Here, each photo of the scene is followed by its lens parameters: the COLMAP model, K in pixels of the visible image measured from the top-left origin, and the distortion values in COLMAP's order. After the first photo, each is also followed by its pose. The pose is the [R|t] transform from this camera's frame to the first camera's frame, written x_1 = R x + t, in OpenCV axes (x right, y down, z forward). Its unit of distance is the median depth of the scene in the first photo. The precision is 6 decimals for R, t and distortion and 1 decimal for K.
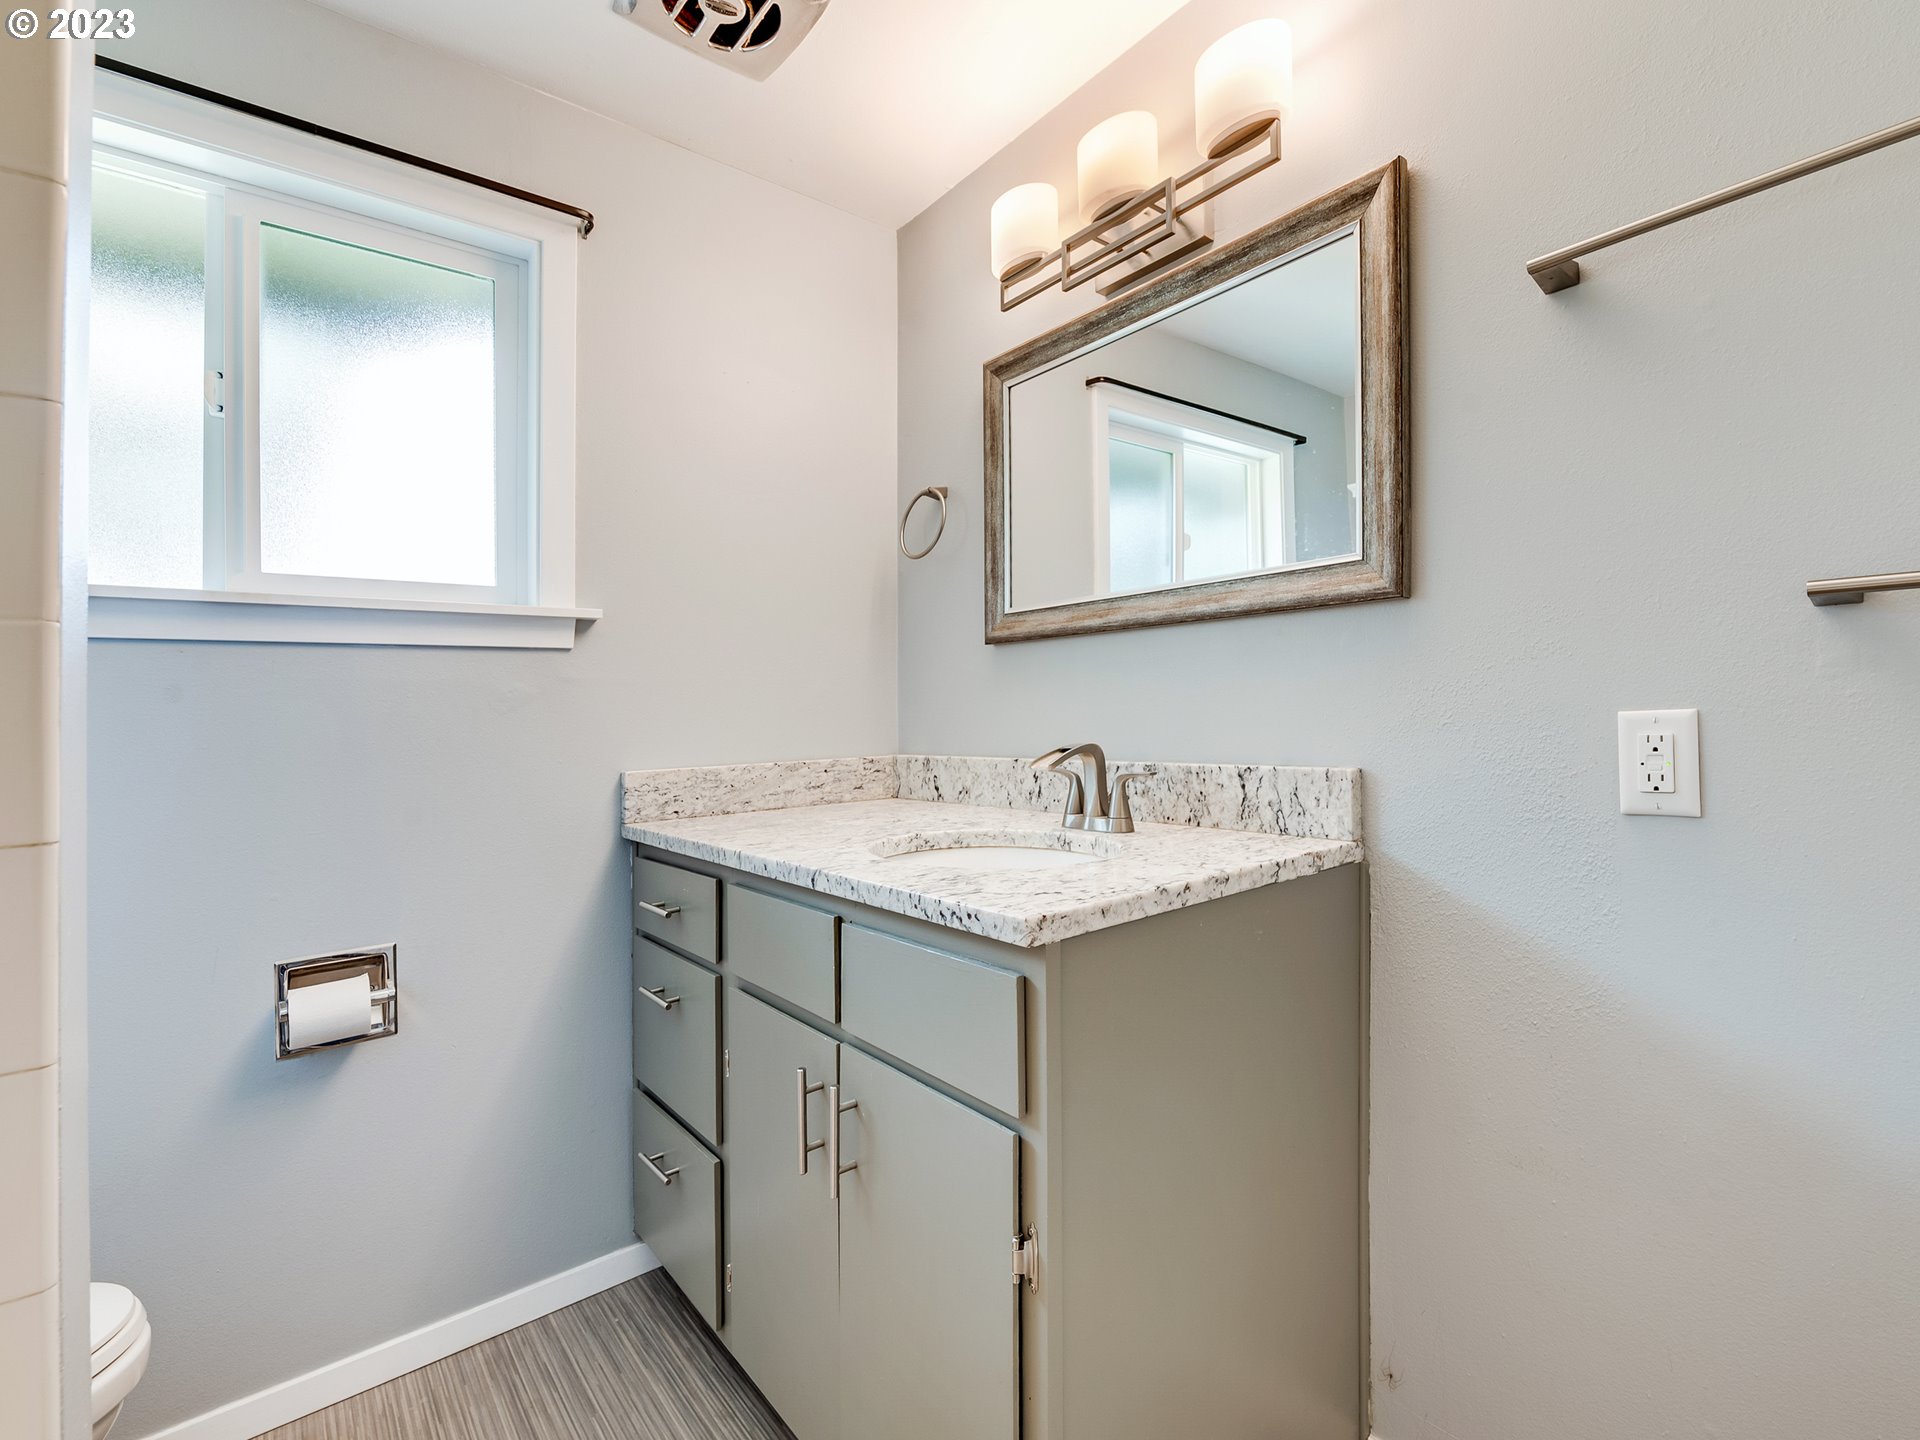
lens RADIAL K [[888.8, 0, 1041.0], [0, 888.8, 710.0], [0, 0, 1]] dist [-0.005672, -0.000891]
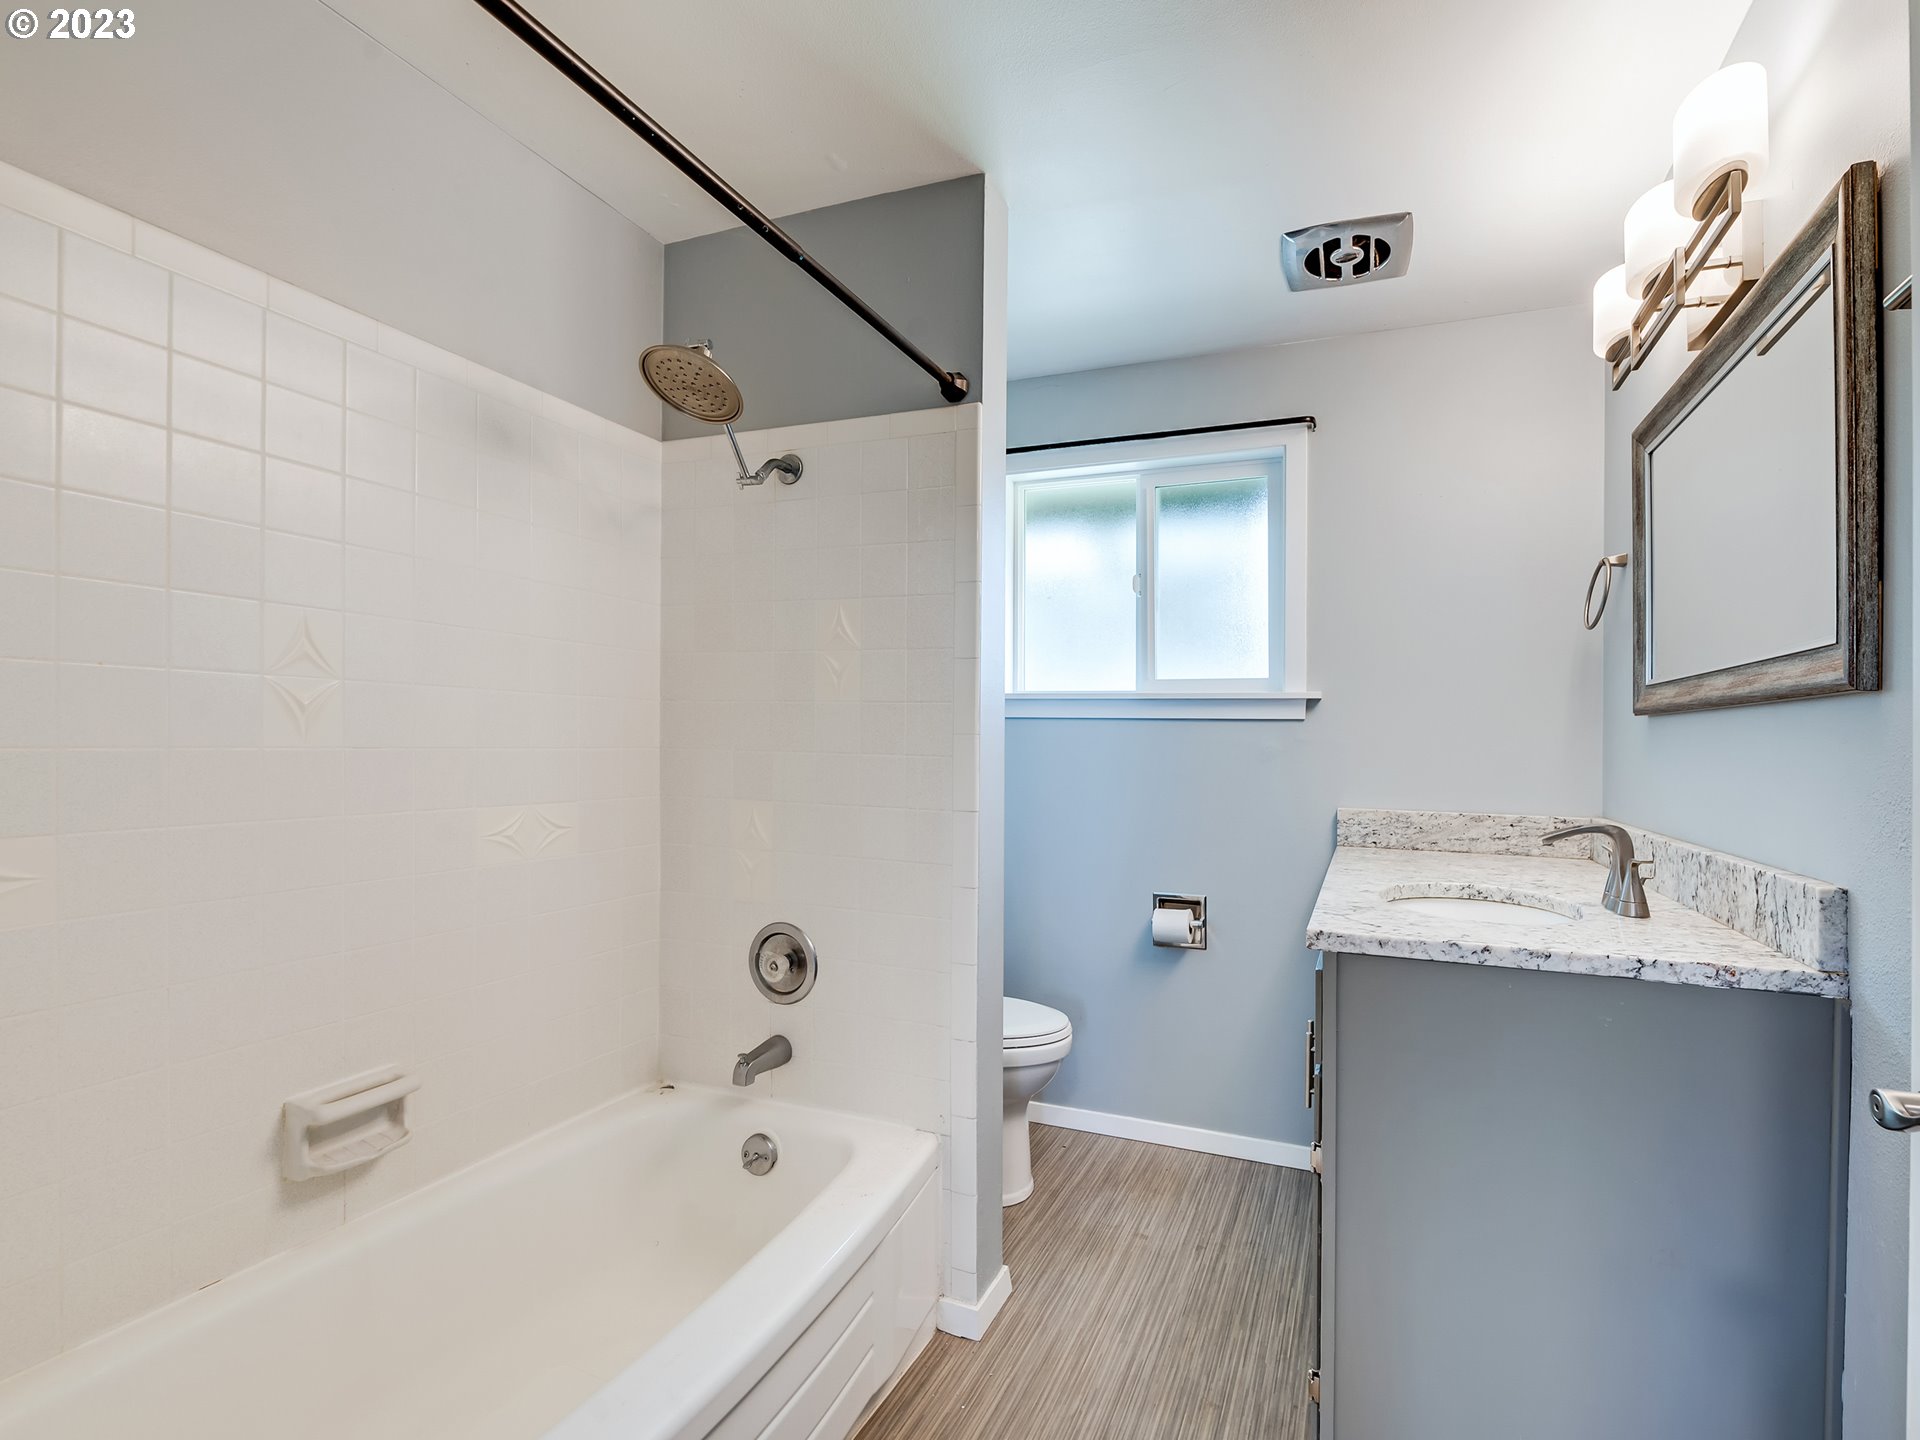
lens RADIAL K [[872.6, 0, 991.3], [0, 872.6, 779.8], [0, 0, 1]] dist [-0.002245, 0.000156]
pose [[0.415931, 0.068784, -0.906791, 0.599996], [-0.021807, 0.997603, 0.065670, -0.058029], [0.909135, -0.007540, 0.416434, -0.059268]]
